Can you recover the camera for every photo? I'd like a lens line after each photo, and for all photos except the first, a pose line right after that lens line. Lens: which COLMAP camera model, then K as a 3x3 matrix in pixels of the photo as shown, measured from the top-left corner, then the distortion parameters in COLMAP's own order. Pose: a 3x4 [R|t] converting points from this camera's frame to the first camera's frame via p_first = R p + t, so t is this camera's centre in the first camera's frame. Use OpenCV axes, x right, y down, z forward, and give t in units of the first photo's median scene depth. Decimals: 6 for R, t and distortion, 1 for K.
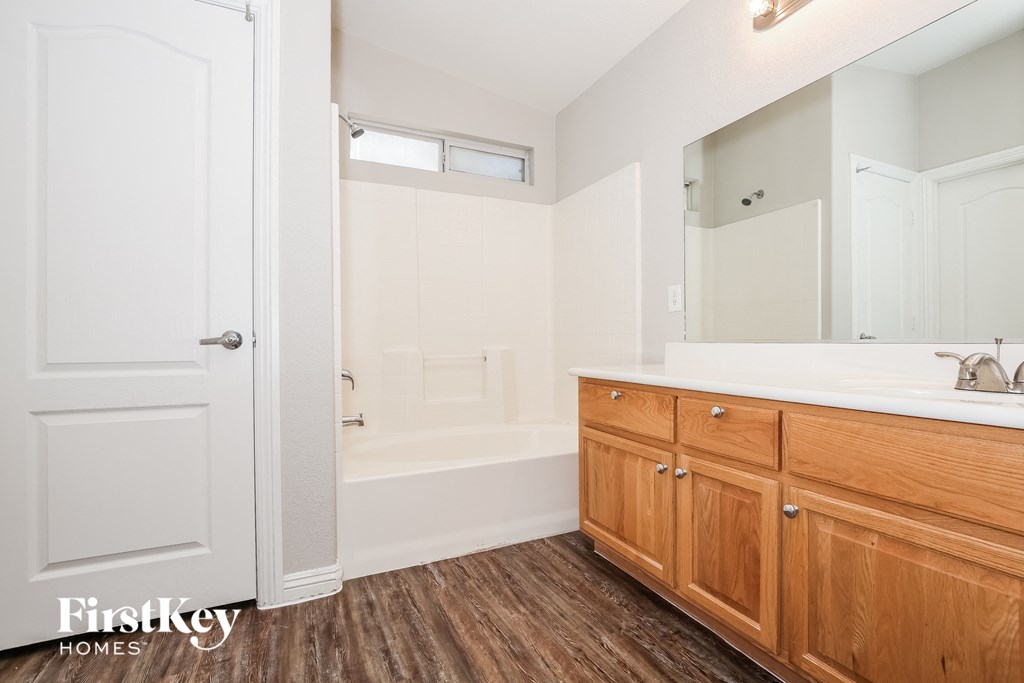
lens RADIAL K [[476.8, 0, 512.0], [0, 476.8, 341.5], [0, 0, 1]] dist [0.000743, 0.000028]
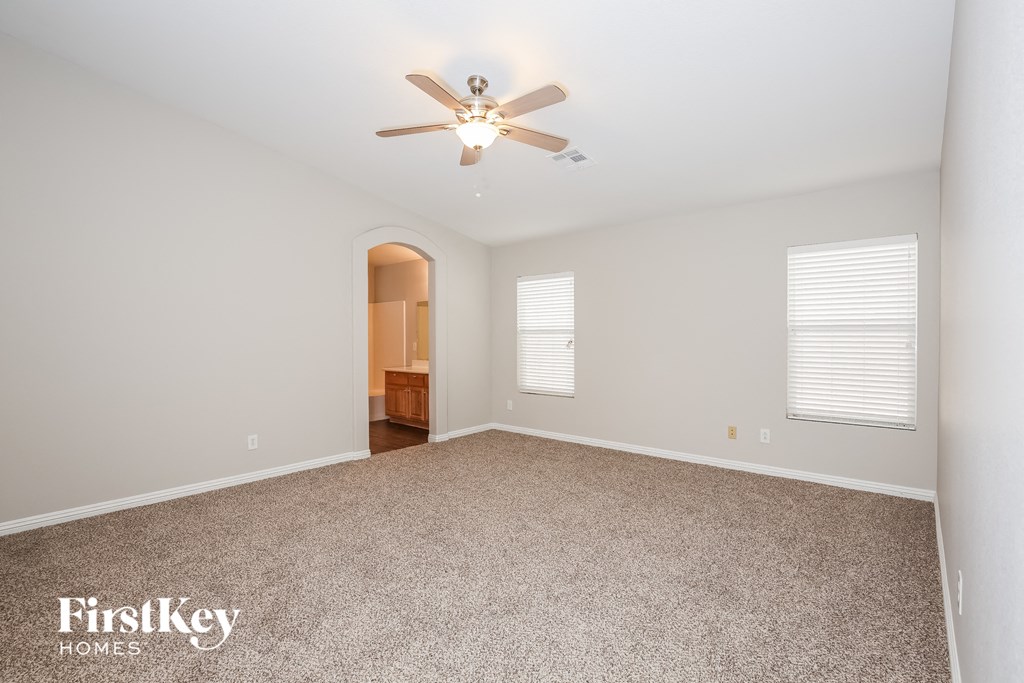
lens RADIAL K [[476.8, 0, 512.0], [0, 476.8, 341.5], [0, 0, 1]] dist [0.000743, 0.000028]
pose [[0.921046, -0.004665, 0.389426, -0.379631], [0.003611, 0.999988, 0.003438, -0.157012], [-0.389437, -0.001760, 0.921052, -2.699575]]
